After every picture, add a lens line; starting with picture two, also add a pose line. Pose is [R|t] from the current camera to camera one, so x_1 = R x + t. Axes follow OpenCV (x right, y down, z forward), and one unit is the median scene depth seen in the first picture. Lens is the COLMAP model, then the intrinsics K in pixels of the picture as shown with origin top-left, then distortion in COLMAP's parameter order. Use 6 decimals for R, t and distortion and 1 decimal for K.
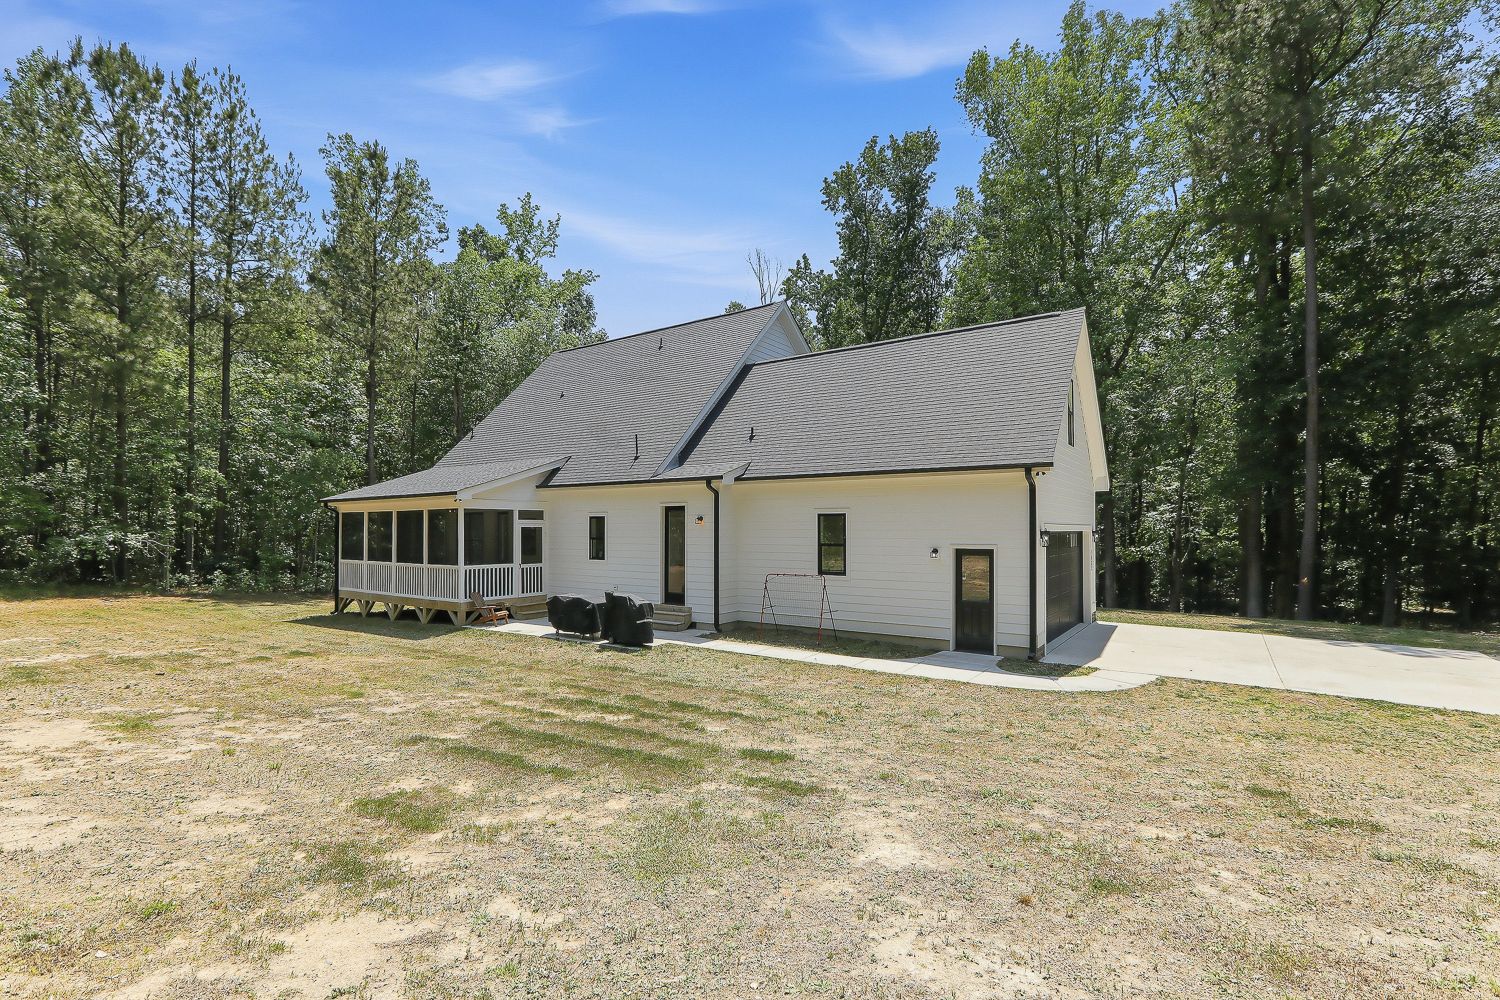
lens RADIAL K [[667.8, 0, 750.0], [0, 667.8, 500.0], [0, 0, 1]] dist [0.011295, 0.000242]
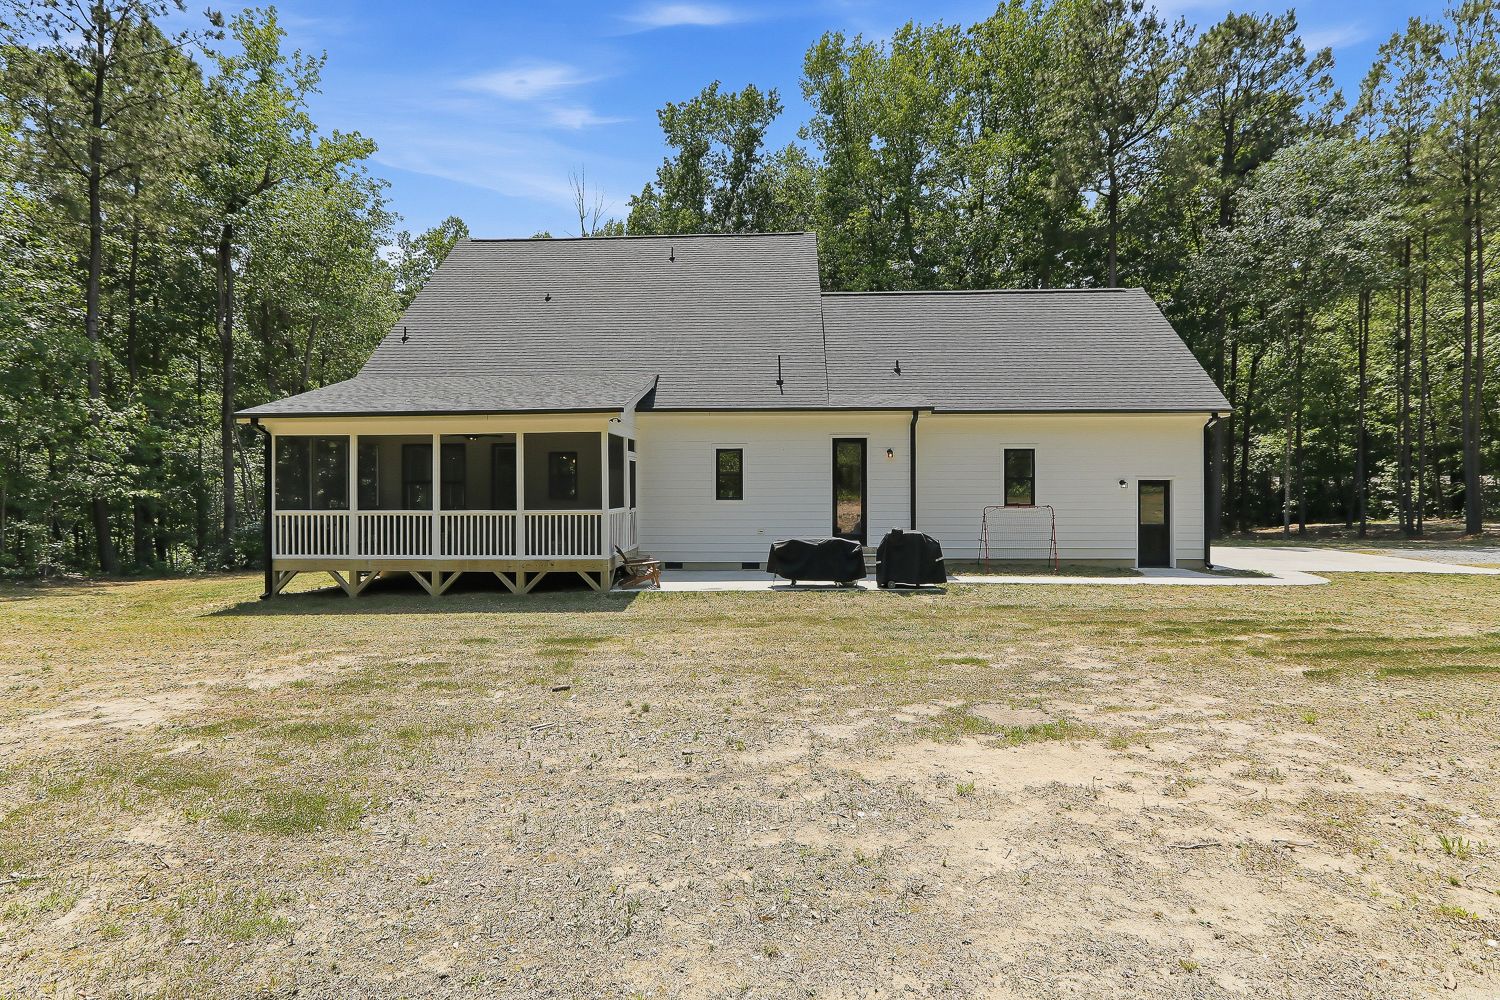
lens RADIAL K [[661.1, 0, 750.0], [0, 661.1, 500.0], [0, 0, 1]] dist [-0.014920, -0.000063]
pose [[0.849593, -0.008527, 0.527370, -0.640563], [-0.020868, 0.998543, 0.049763, 0.046130], [-0.527026, -0.053284, 0.848177, 0.286271]]
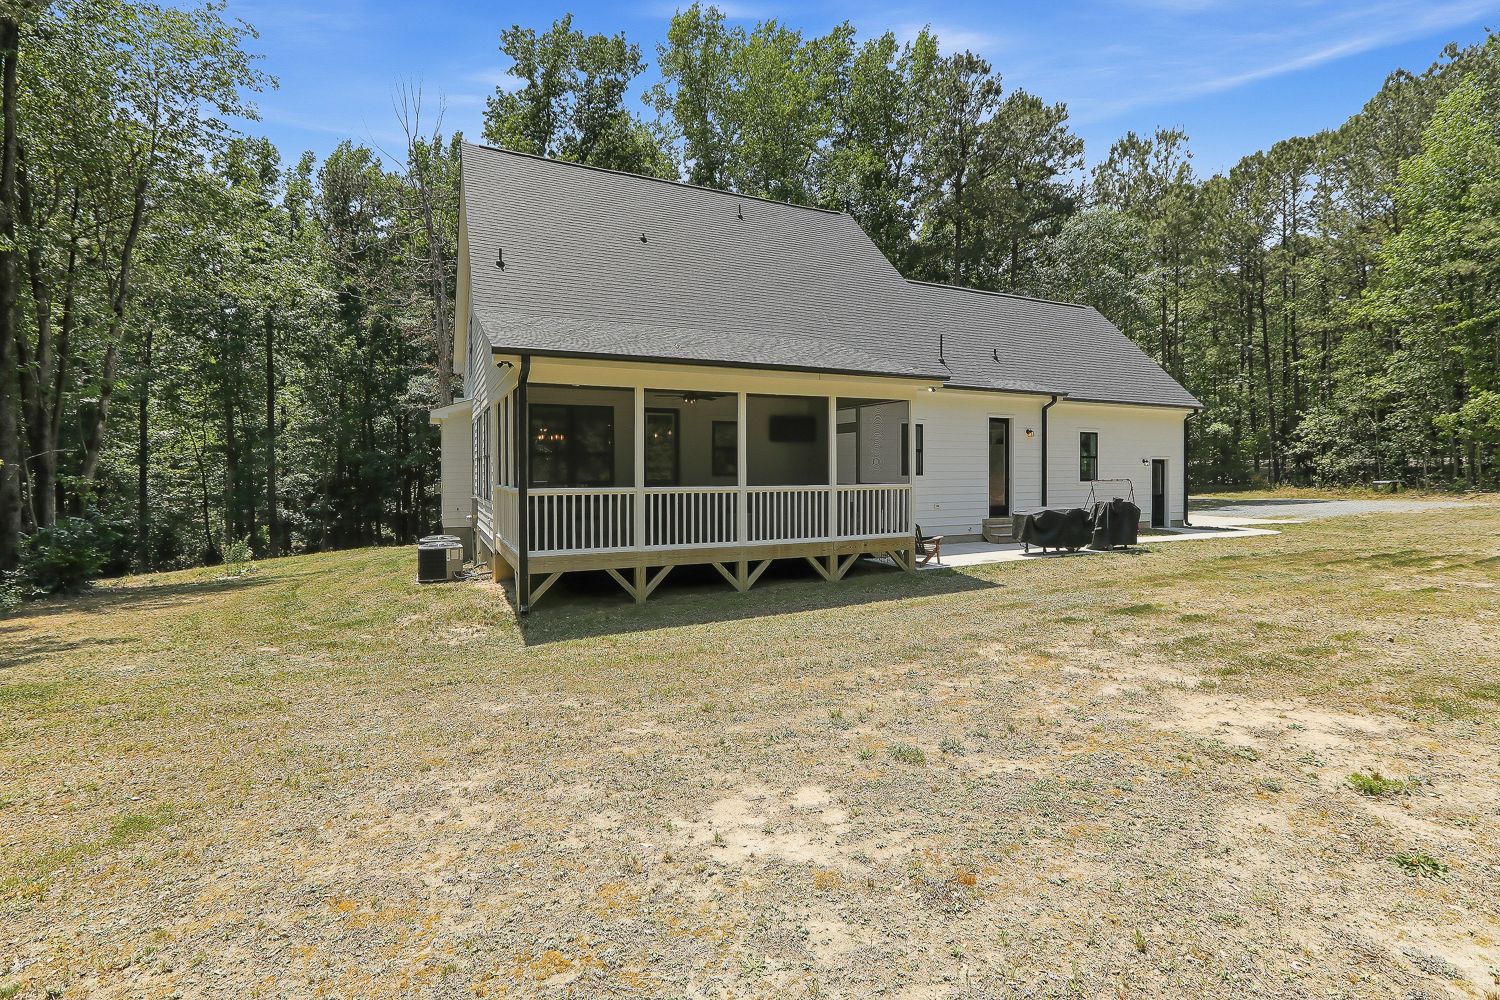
lens RADIAL K [[710.9, 0, 752.0], [0, 710.9, 439.4], [0, 0, 1]] dist [-0.017687, 0.000111]
pose [[0.482431, 0.042879, 0.874884, -1.096740], [-0.033146, 0.998979, -0.030683, 0.077157], [-0.875307, -0.014197, 0.483359, 0.752257]]
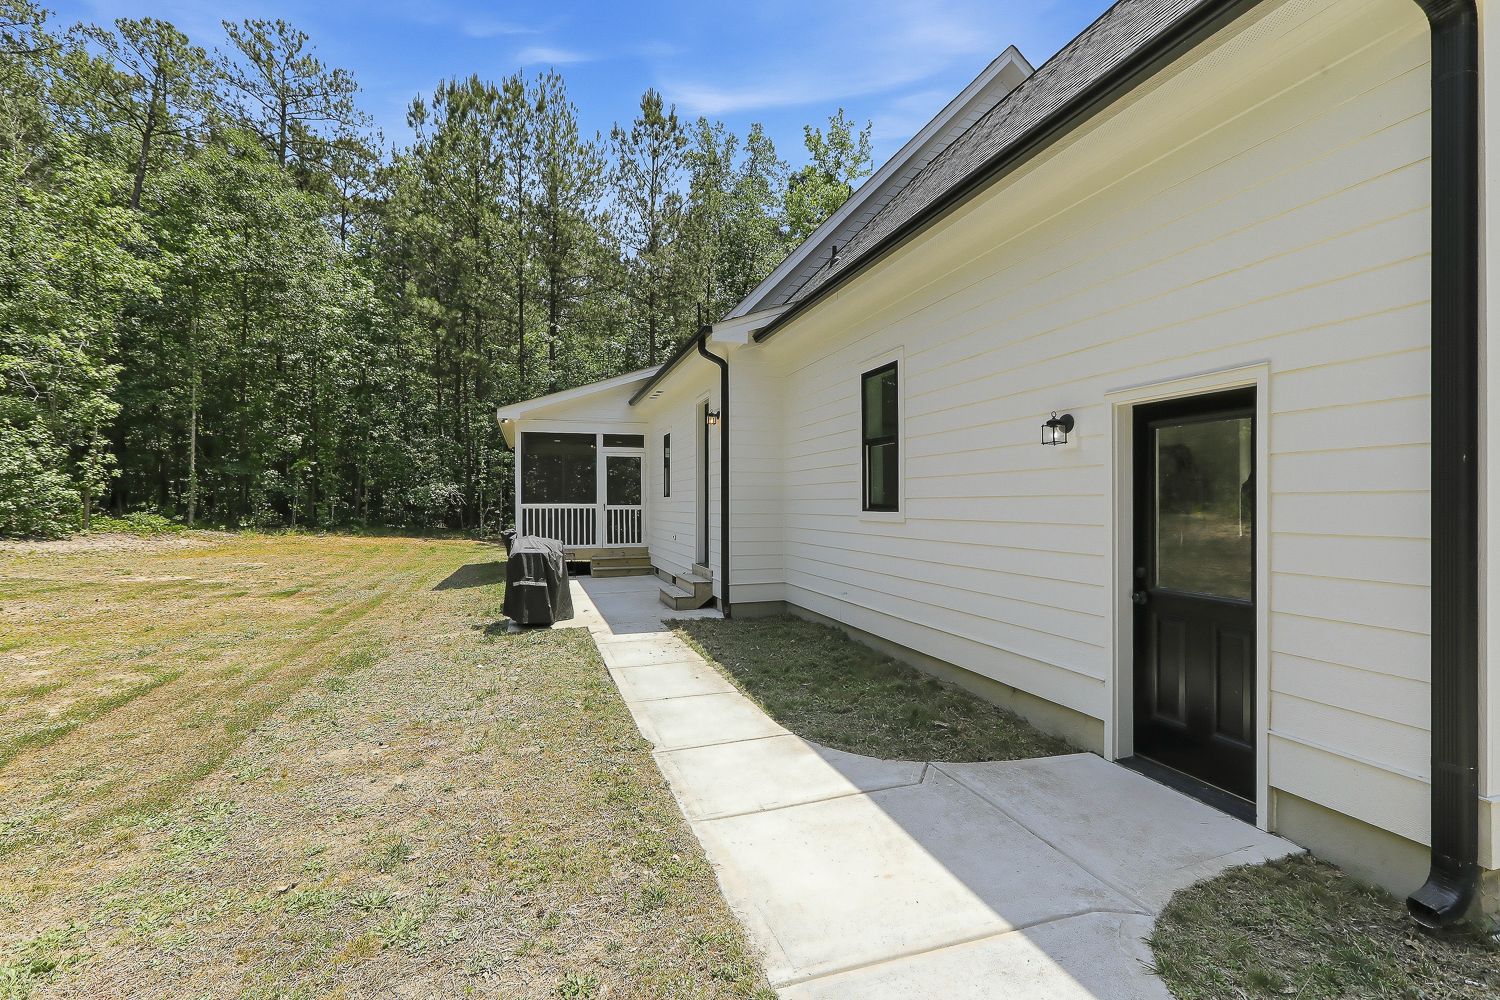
lens RADIAL K [[667.8, 0, 750.0], [0, 667.8, 500.0], [0, 0, 1]] dist [0.011295, 0.000242]
pose [[0.802194, -0.002927, -0.597056, 0.253737], [0.026795, 0.999157, 0.031102, 0.072433], [0.596462, -0.040947, 0.801596, 0.492038]]
